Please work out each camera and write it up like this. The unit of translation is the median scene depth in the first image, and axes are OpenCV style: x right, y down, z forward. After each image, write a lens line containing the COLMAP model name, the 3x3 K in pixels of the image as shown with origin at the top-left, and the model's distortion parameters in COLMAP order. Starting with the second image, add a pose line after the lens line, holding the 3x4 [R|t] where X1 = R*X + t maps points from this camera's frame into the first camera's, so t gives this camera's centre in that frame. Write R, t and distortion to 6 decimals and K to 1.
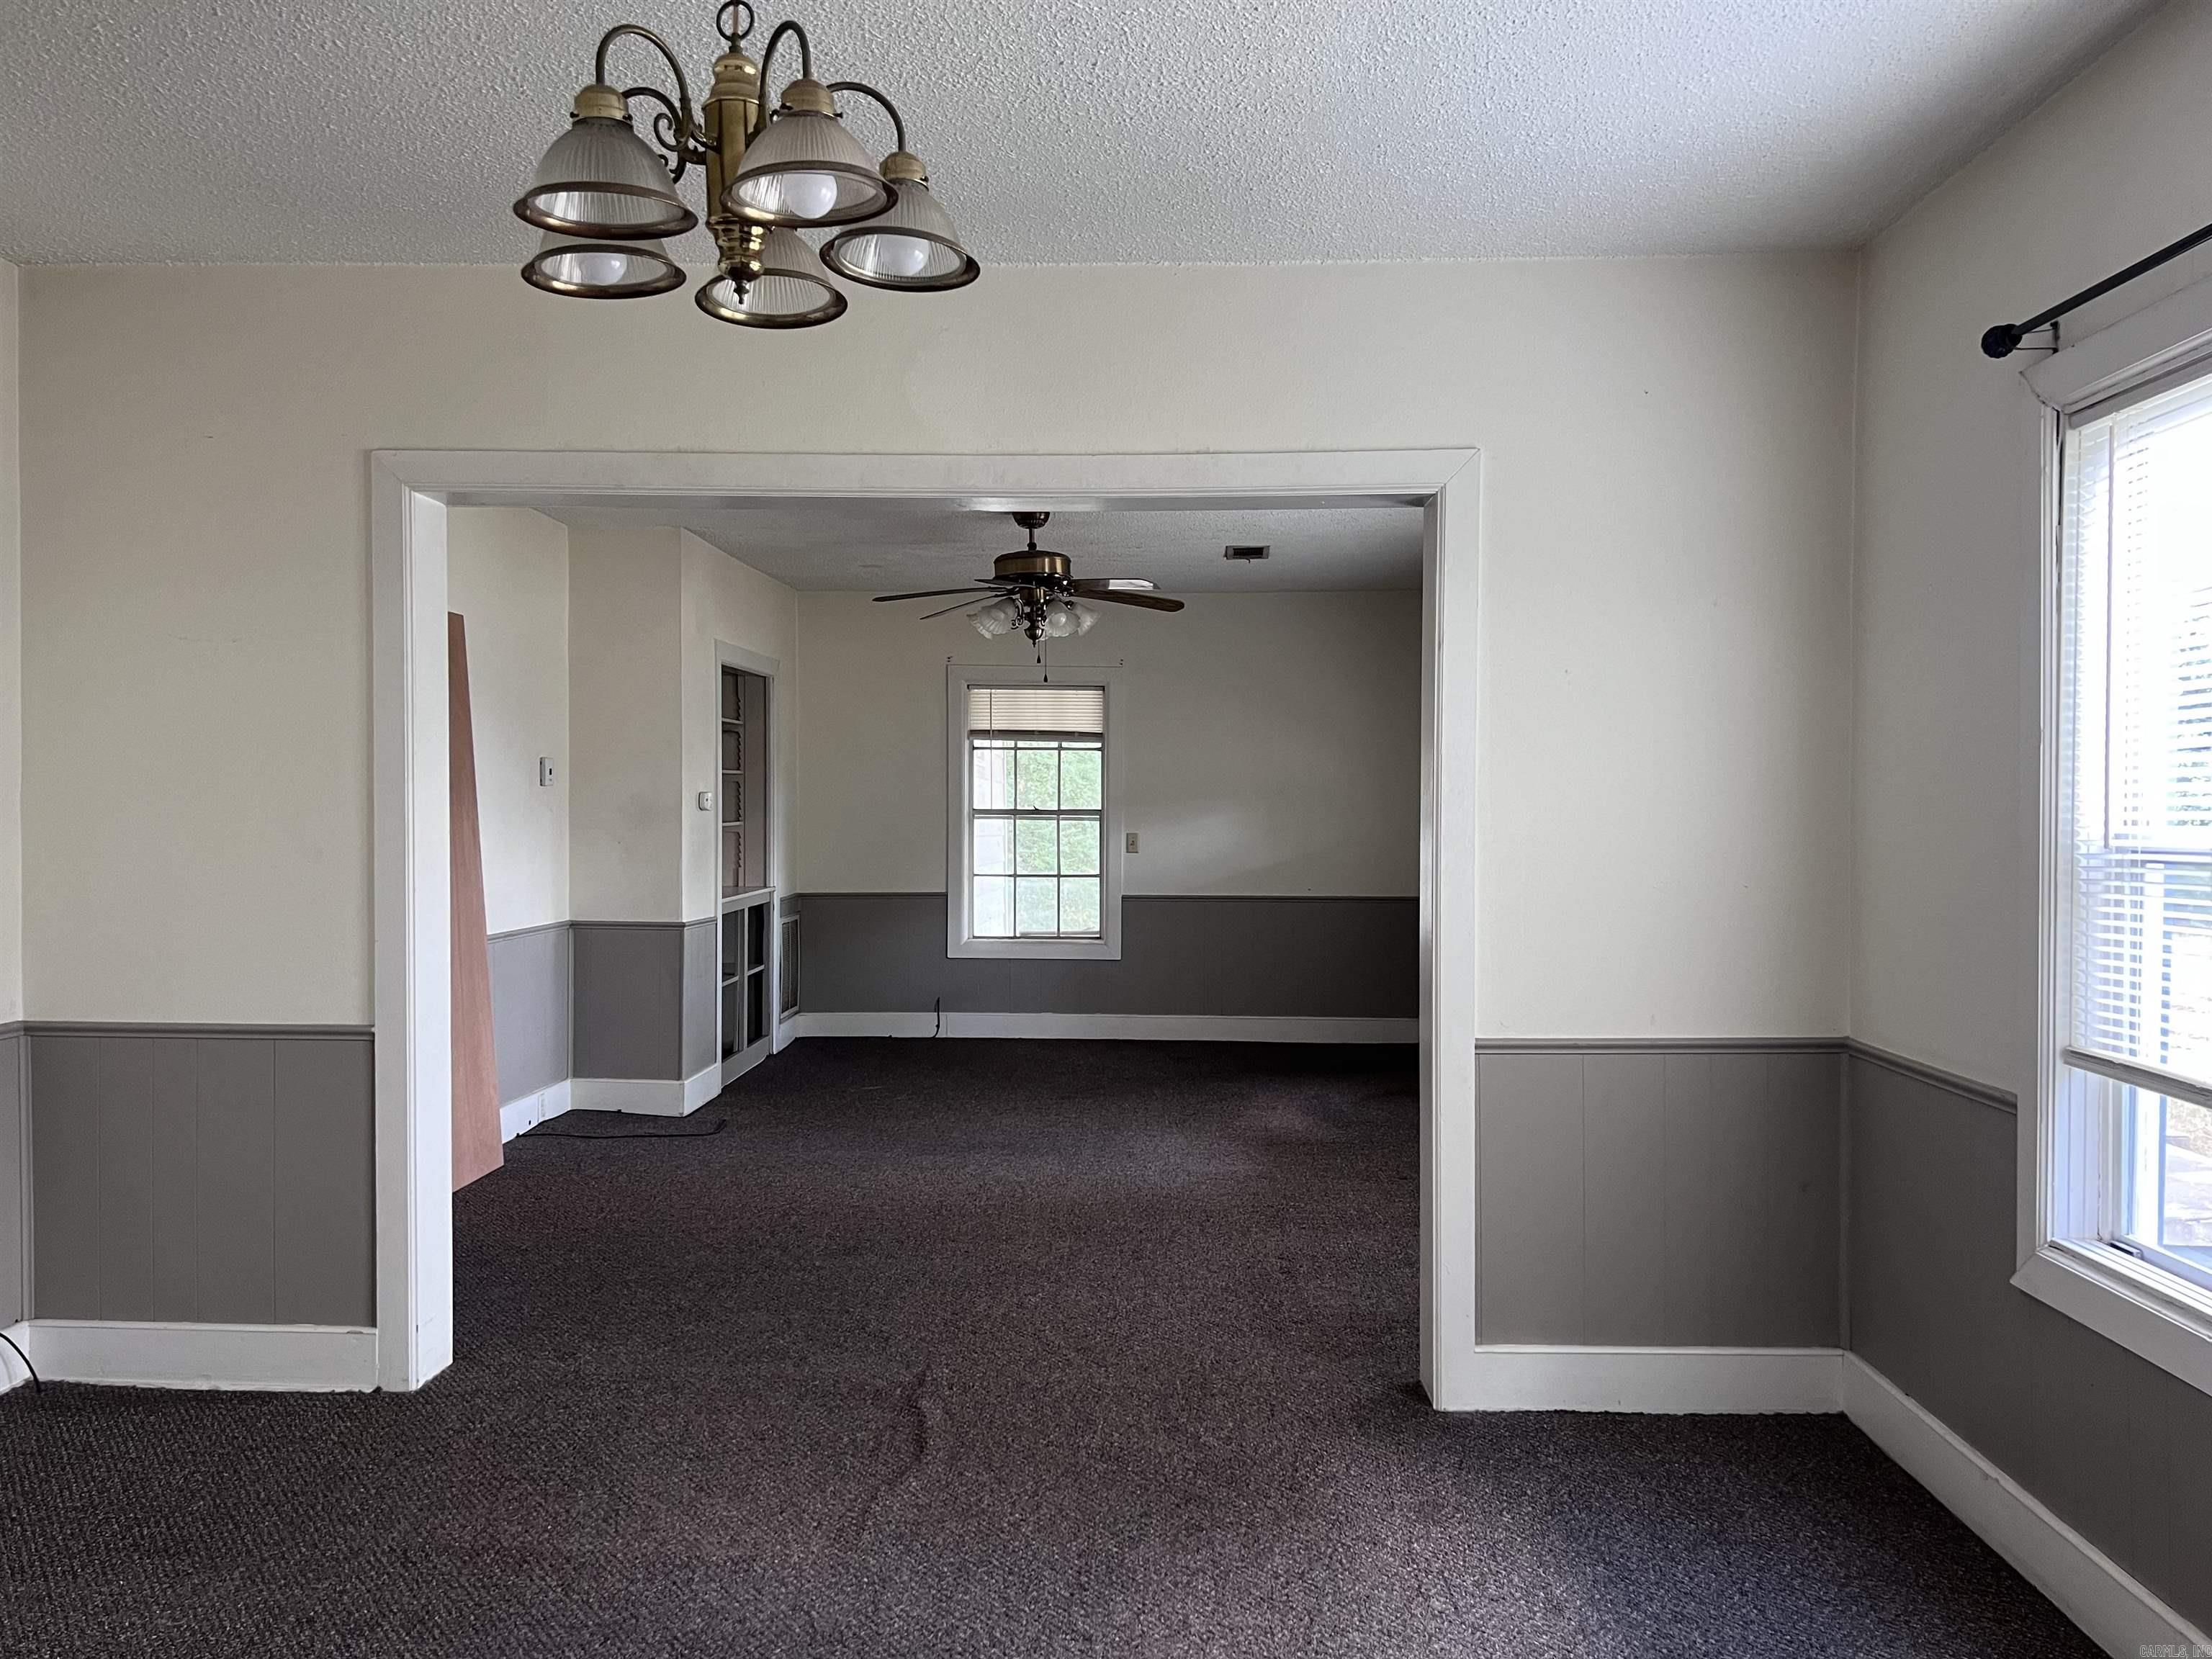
lens RADIAL K [[1673.4, 0, 1114.9], [0, 1673.4, 823.6], [0, 0, 1]] dist [0.061201, -0.071681]
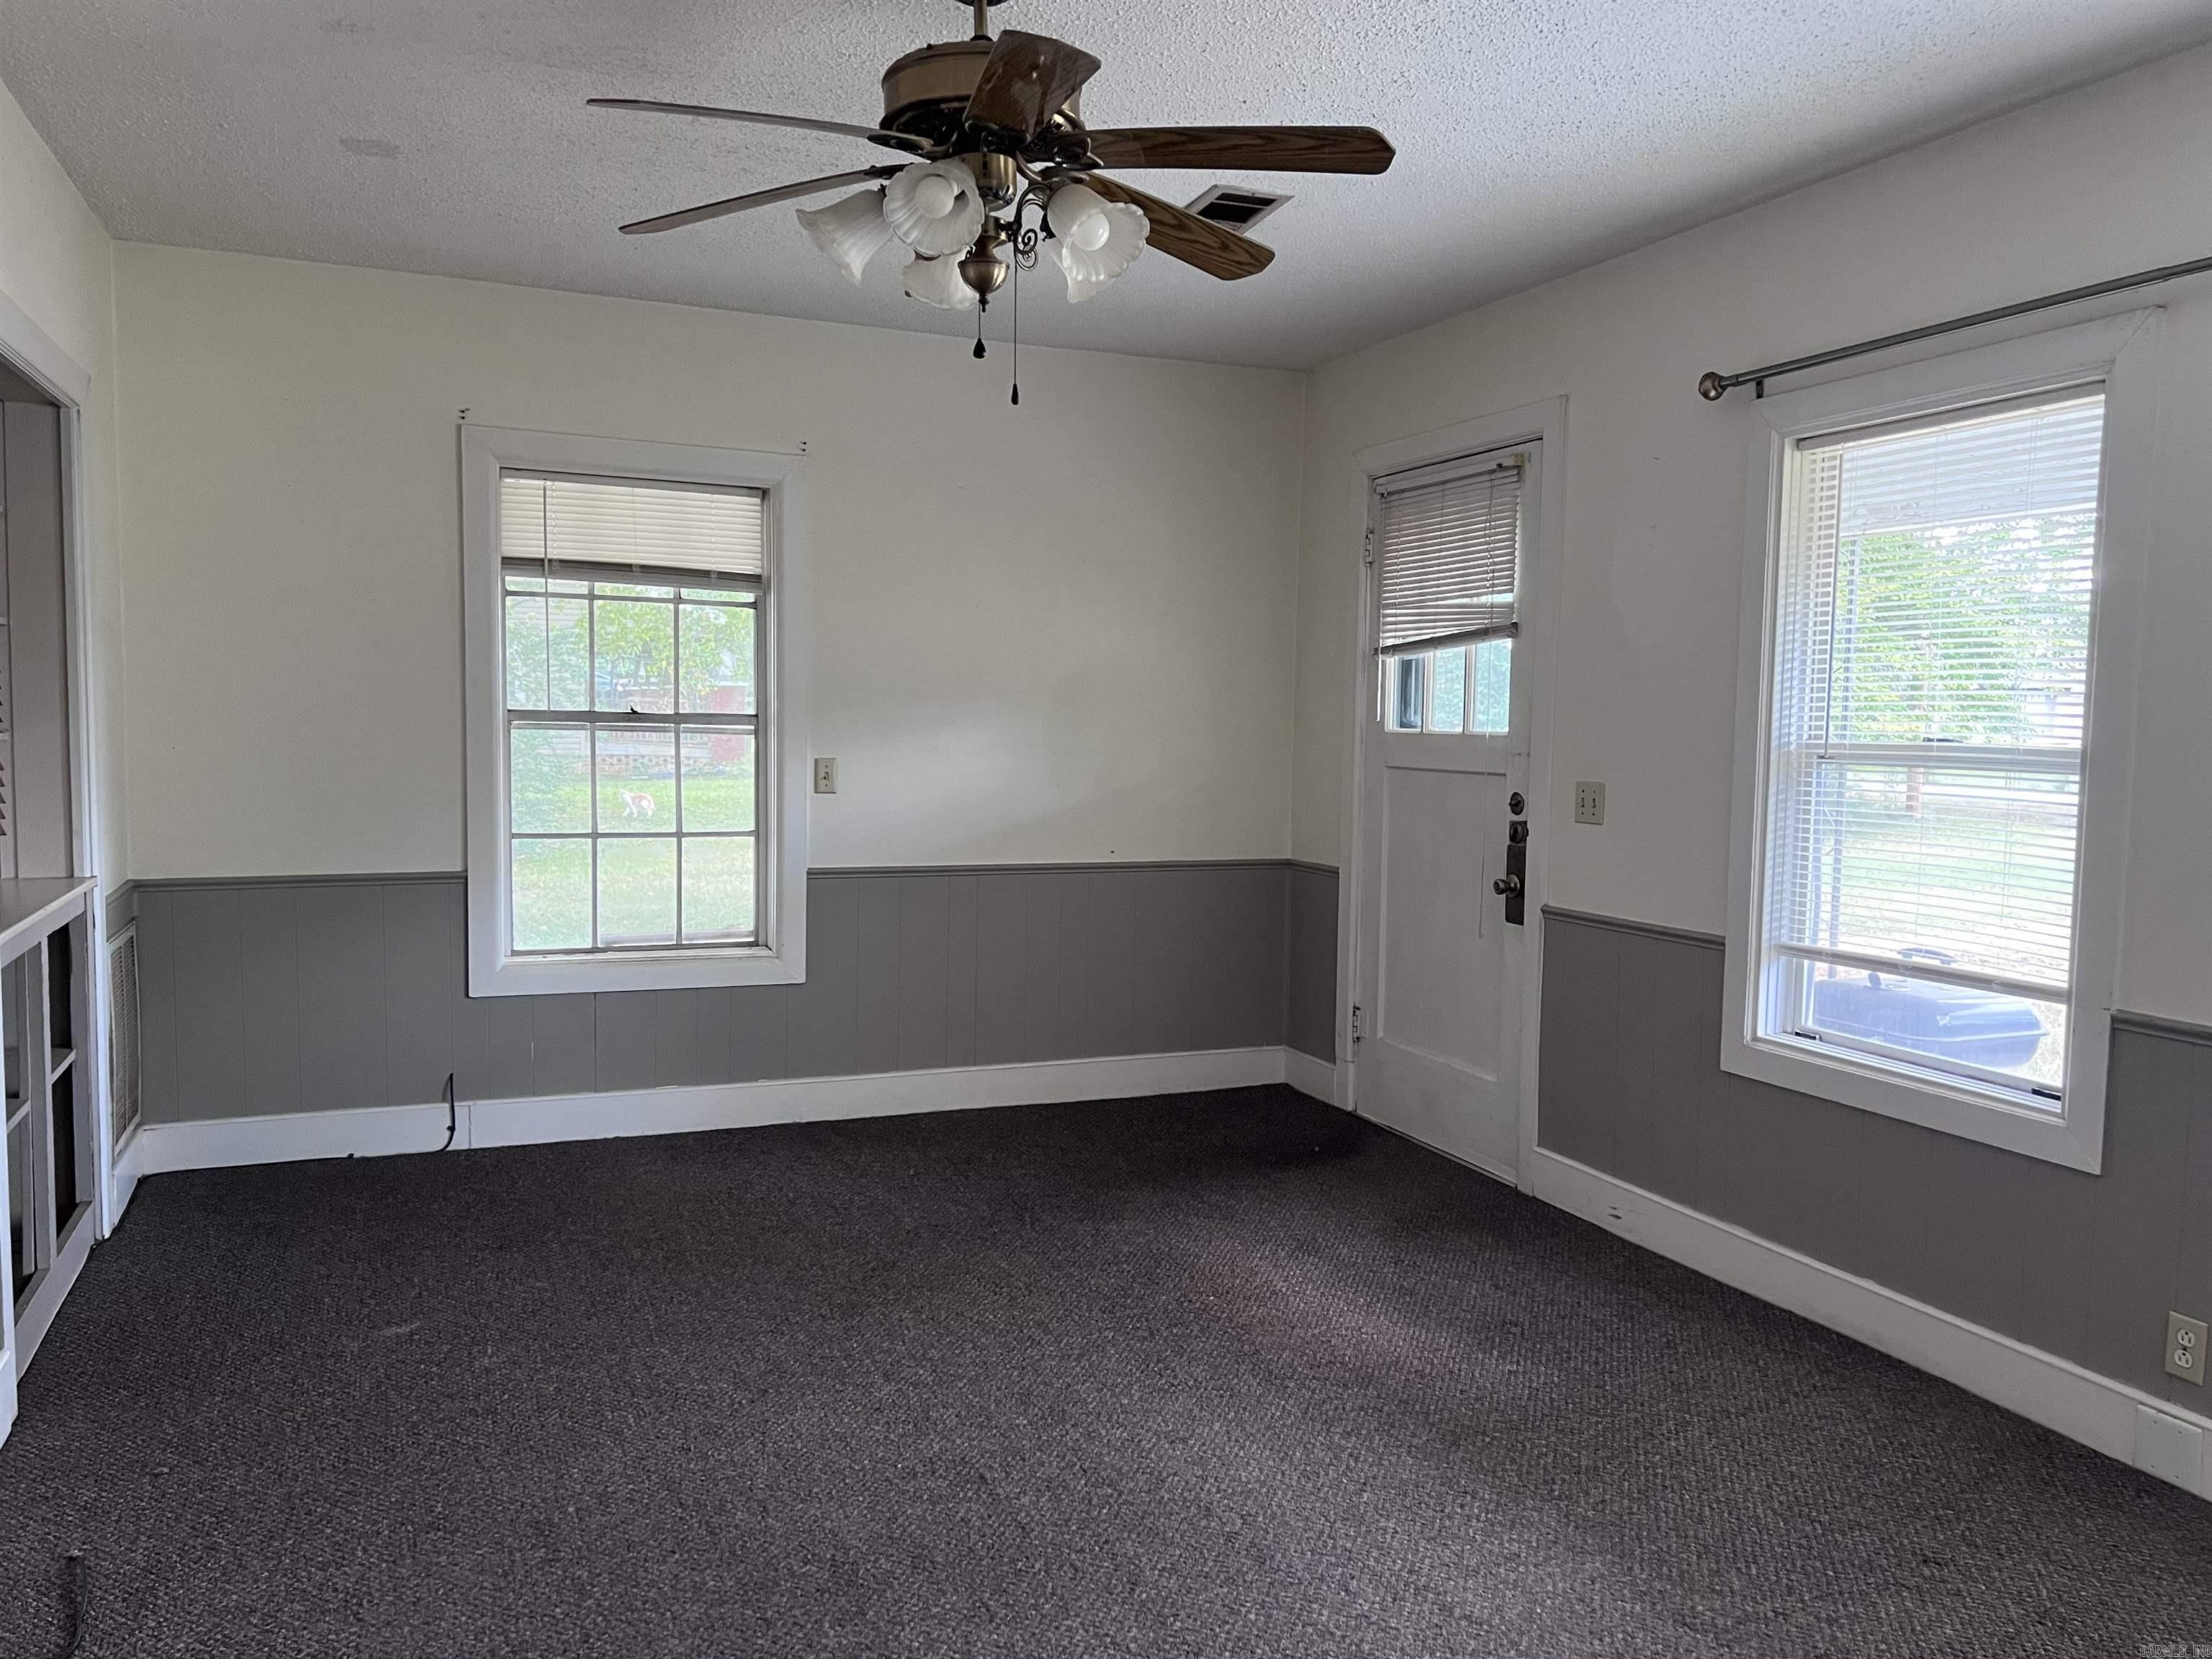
lens RADIAL K [[1673.4, 0, 1098.2], [0, 1673.4, 846.9], [0, 0, 1]] dist [0.061201, -0.071681]
pose [[0.905916, -0.021229, 0.422924, -0.142699], [-0.008888, 0.997569, 0.069110, -0.003950], [-0.423364, -0.066367, 0.903526, 0.446914]]
